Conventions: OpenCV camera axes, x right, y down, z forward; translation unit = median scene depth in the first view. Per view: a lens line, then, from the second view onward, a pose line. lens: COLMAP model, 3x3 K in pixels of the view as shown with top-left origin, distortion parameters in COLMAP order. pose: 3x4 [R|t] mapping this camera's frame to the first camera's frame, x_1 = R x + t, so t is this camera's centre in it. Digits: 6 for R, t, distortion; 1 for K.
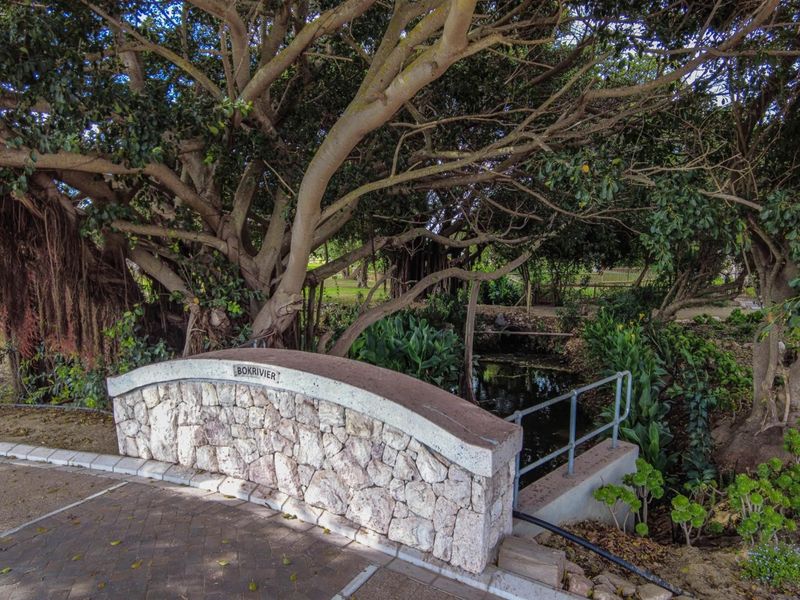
lens RADIAL K [[622.7, 0, 400.0], [0, 622.7, 300.0], [0, 0, 1]] dist [-0.011015, -0.003523]
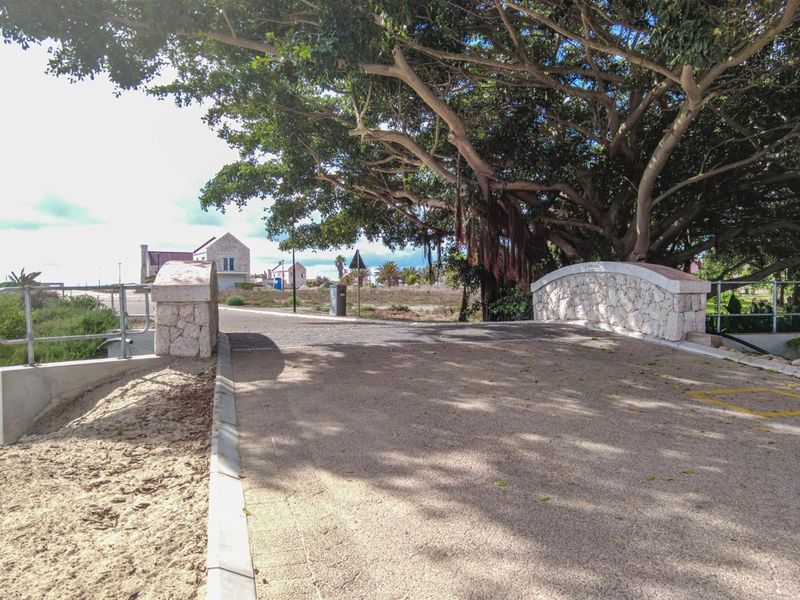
lens RADIAL K [[622.7, 0, 400.0], [0, 622.7, 300.0], [0, 0, 1]] dist [-0.011015, -0.003523]
pose [[0.781962, 0.020950, -0.622974, 0.554898], [-0.062706, 0.997009, -0.045181, 0.345235], [0.620164, 0.074394, 0.780937, -1.023515]]
